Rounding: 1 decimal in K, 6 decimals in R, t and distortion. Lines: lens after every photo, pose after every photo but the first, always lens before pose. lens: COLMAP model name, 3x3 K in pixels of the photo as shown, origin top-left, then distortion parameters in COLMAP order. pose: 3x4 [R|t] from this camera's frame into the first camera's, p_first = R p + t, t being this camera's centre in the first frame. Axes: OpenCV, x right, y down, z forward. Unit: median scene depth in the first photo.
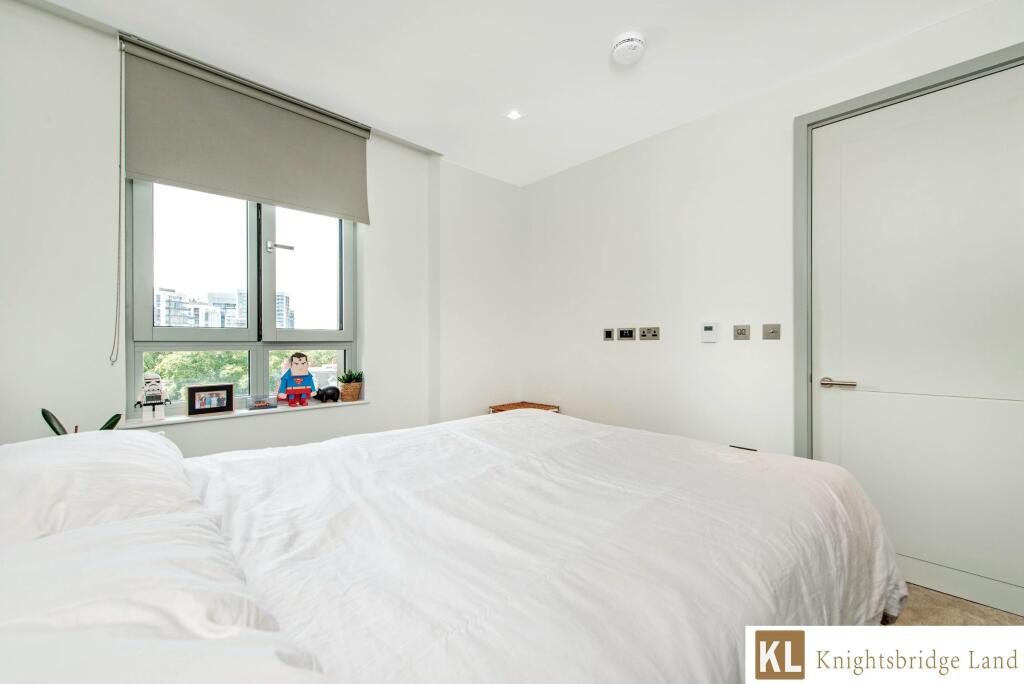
lens RADIAL K [[407.5, 0, 512.0], [0, 407.5, 342.0], [0, 0, 1]] dist [0.000208, 0.000105]
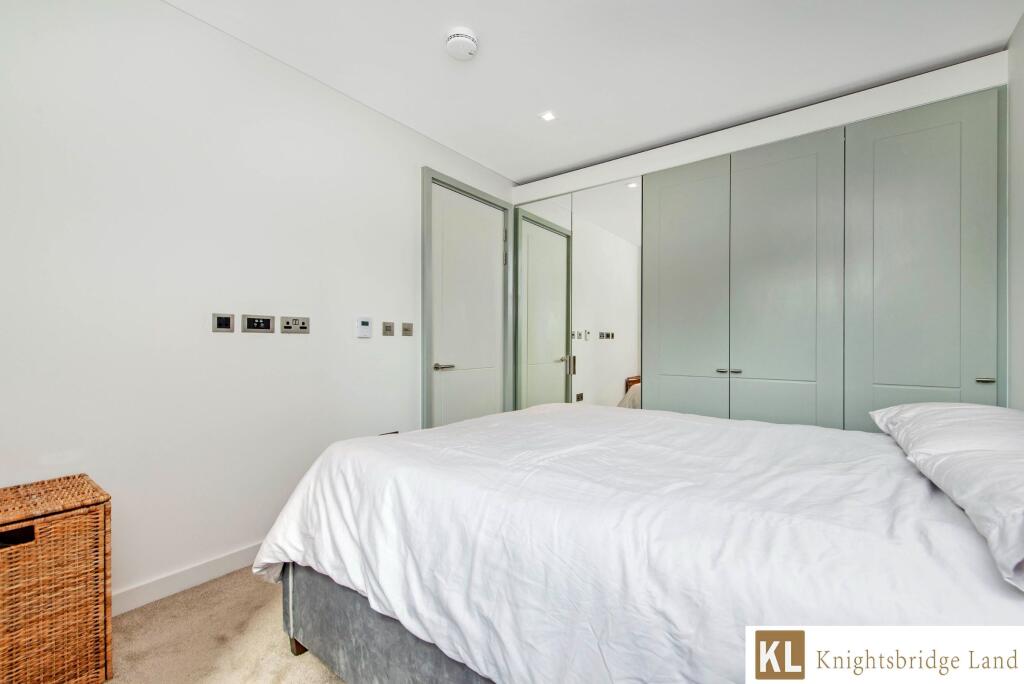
lens RADIAL K [[438.6, 0, 512.0], [0, 438.6, 342.0], [0, 0, 1]] dist [0.000000, 0.000023]
pose [[-0.171469, -0.001832, 0.985188, -0.654921], [-0.009904, 0.999951, 0.000136, 0.008479], [-0.985140, -0.009734, -0.171478, 0.858446]]
